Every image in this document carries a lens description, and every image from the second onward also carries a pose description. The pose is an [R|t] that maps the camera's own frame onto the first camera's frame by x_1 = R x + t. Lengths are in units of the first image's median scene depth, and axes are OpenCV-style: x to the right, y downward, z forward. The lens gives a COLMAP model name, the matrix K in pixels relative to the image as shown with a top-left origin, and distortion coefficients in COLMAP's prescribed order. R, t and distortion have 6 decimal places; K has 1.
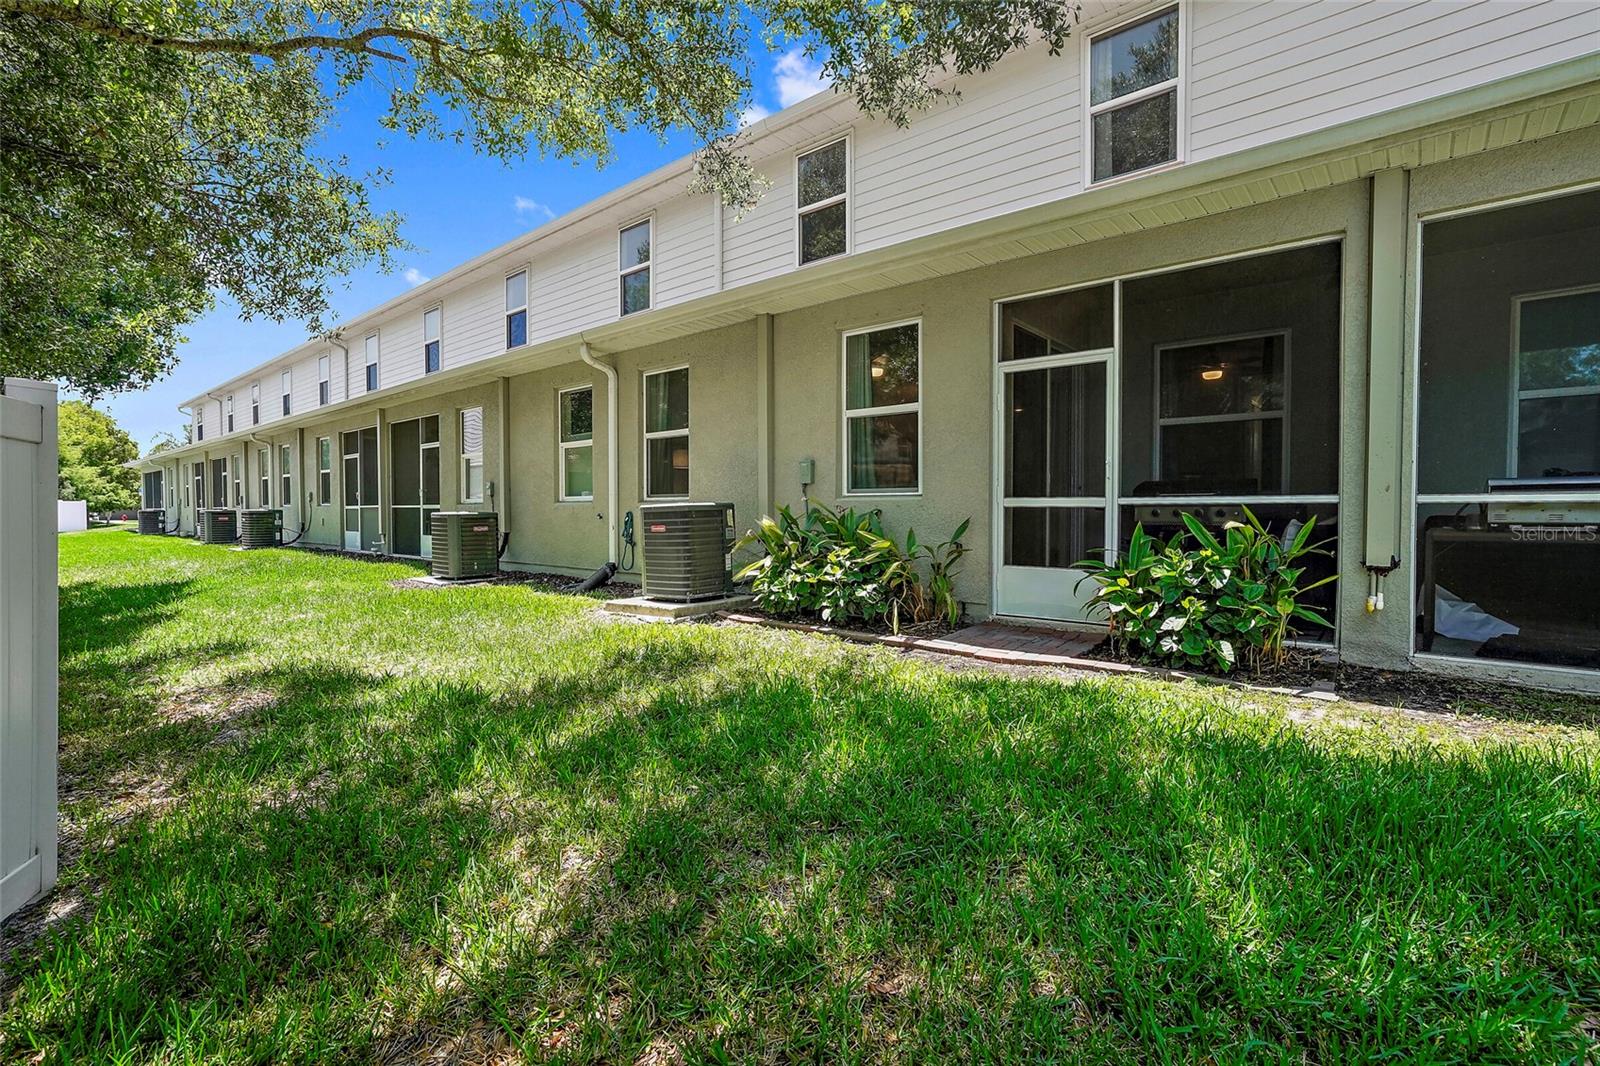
lens RADIAL K [[736.3, 0, 803.8], [0, 736.3, 528.2], [0, 0, 1]] dist [-0.027611, 0.000869]
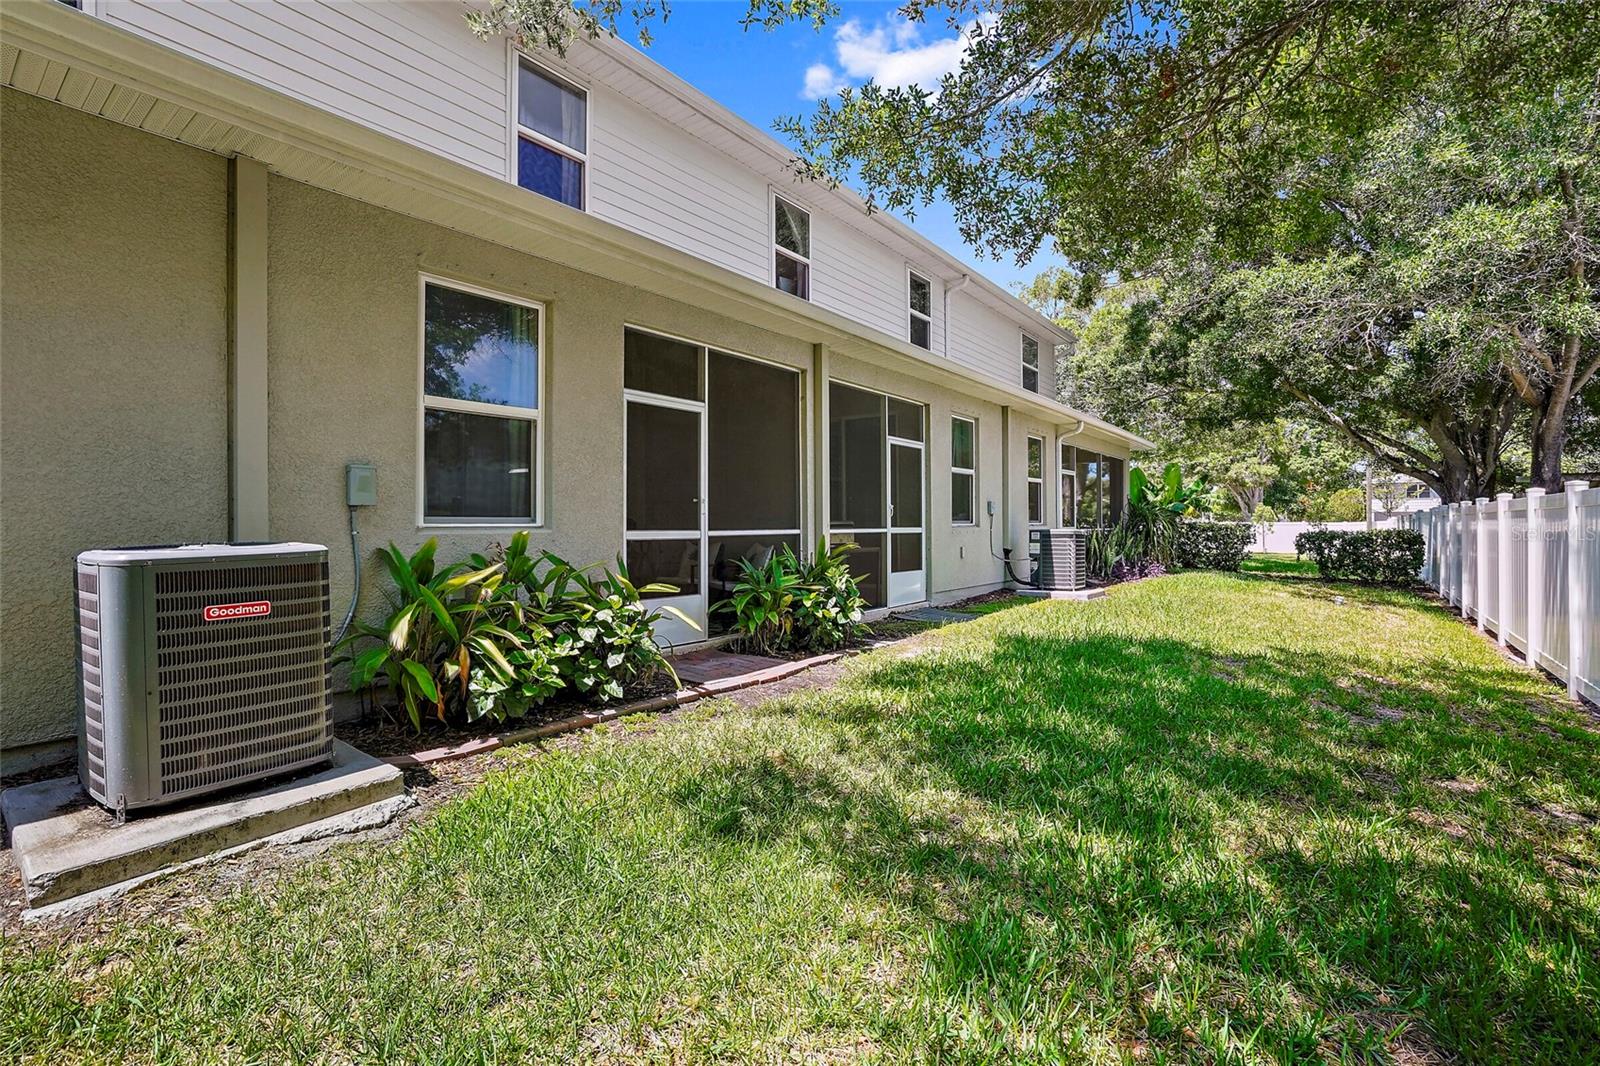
lens RADIAL K [[736.3, 0, 803.8], [0, 736.3, 528.2], [0, 0, 1]] dist [-0.027611, 0.000869]
pose [[-0.013547, -0.010111, 0.999857, -0.696714], [0.020228, 0.999741, 0.010384, -0.049922], [-0.999704, 0.020365, -0.013339, 0.783480]]
